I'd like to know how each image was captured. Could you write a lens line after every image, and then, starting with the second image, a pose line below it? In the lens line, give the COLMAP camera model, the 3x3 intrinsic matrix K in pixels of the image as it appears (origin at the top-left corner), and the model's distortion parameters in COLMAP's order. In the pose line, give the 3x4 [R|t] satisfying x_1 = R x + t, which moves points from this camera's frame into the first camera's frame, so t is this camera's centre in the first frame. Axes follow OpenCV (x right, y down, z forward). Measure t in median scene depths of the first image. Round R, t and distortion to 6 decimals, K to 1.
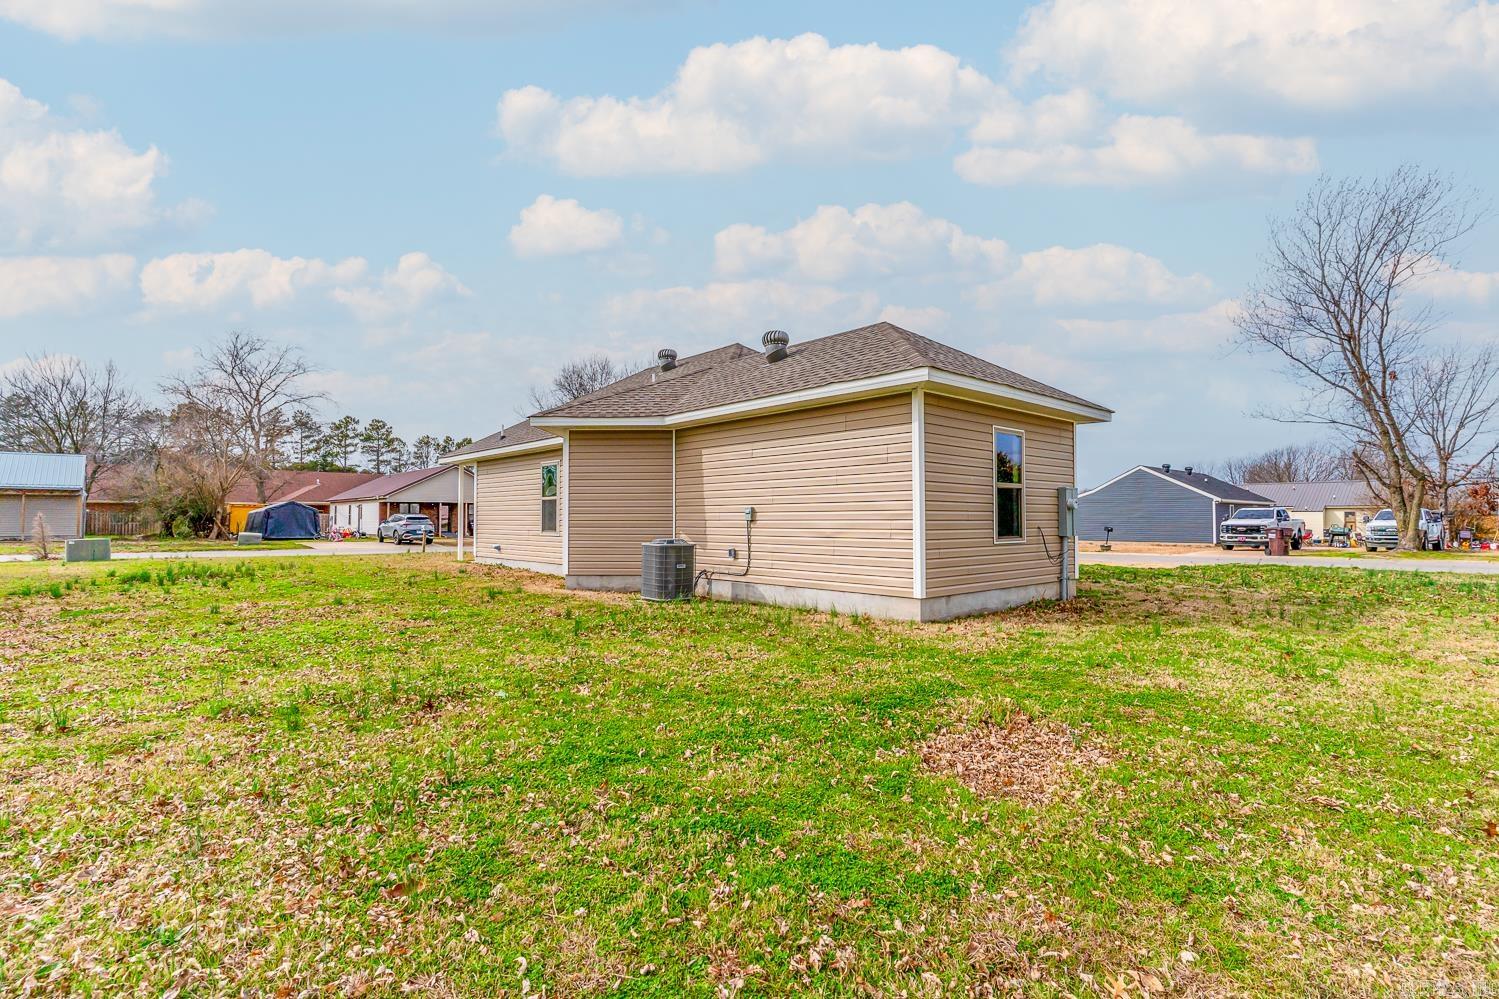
lens RADIAL K [[714.4, 0, 747.5], [0, 714.4, 499.8], [0, 0, 1]] dist [0.003675, -0.000717]
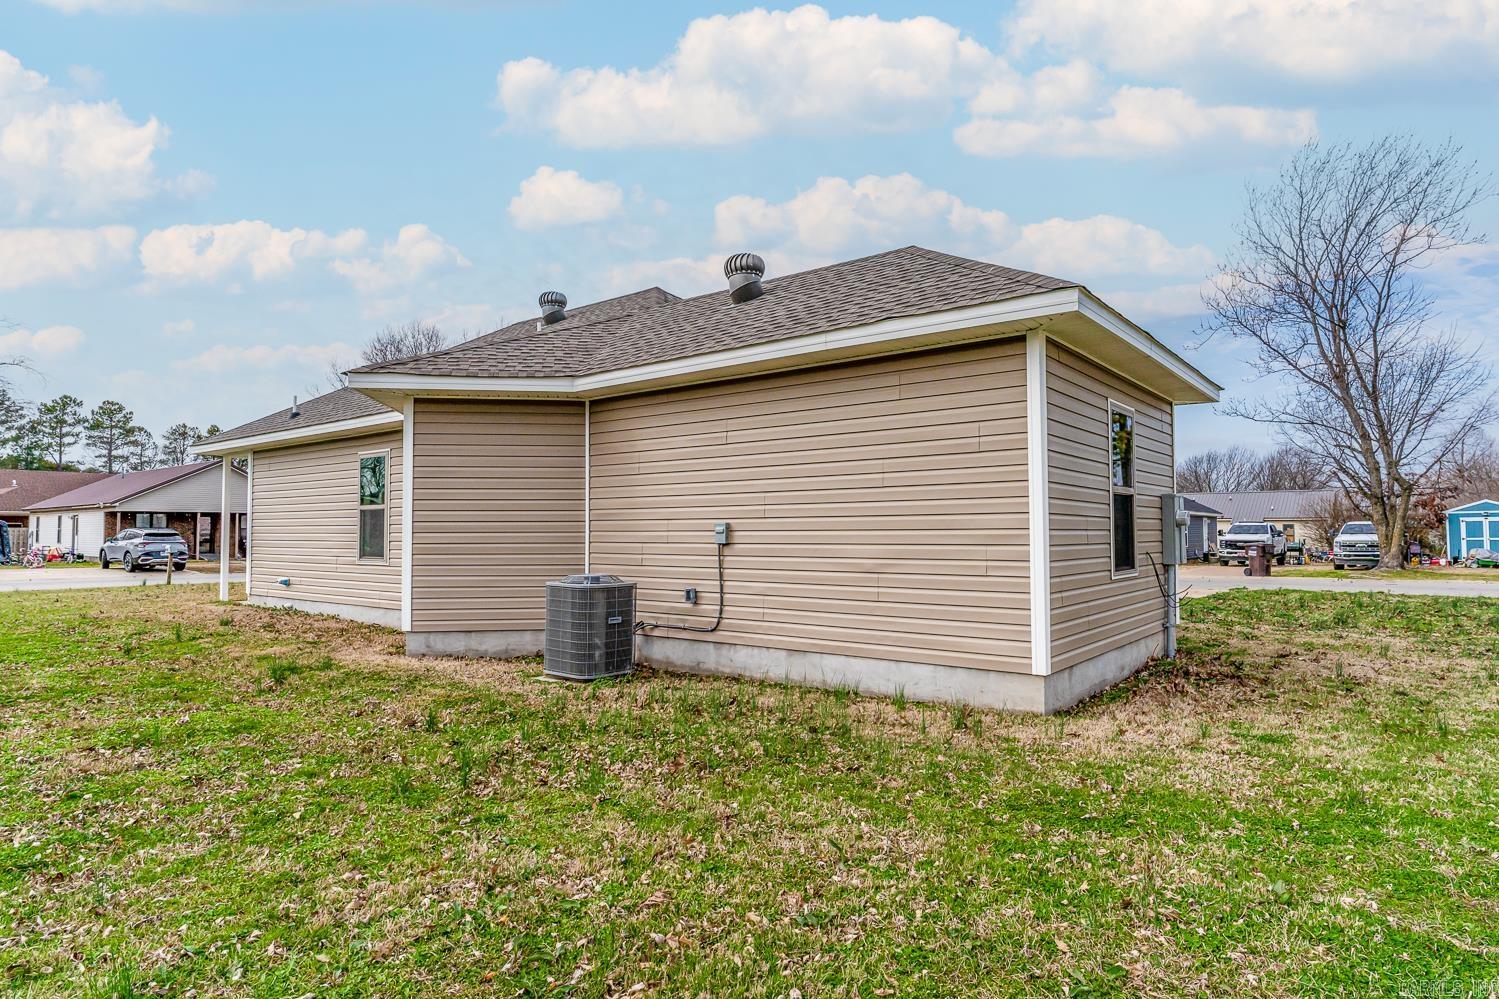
lens RADIAL K [[842.7, 0, 749.5], [0, 842.7, 499.5], [0, 0, 1]] dist [0.000097, 0.001863]
pose [[0.985537, 0.004720, 0.169397, -0.072968], [-0.002666, 0.999920, -0.012356, -0.000649], [-0.169442, 0.011726, 0.985470, 0.196015]]
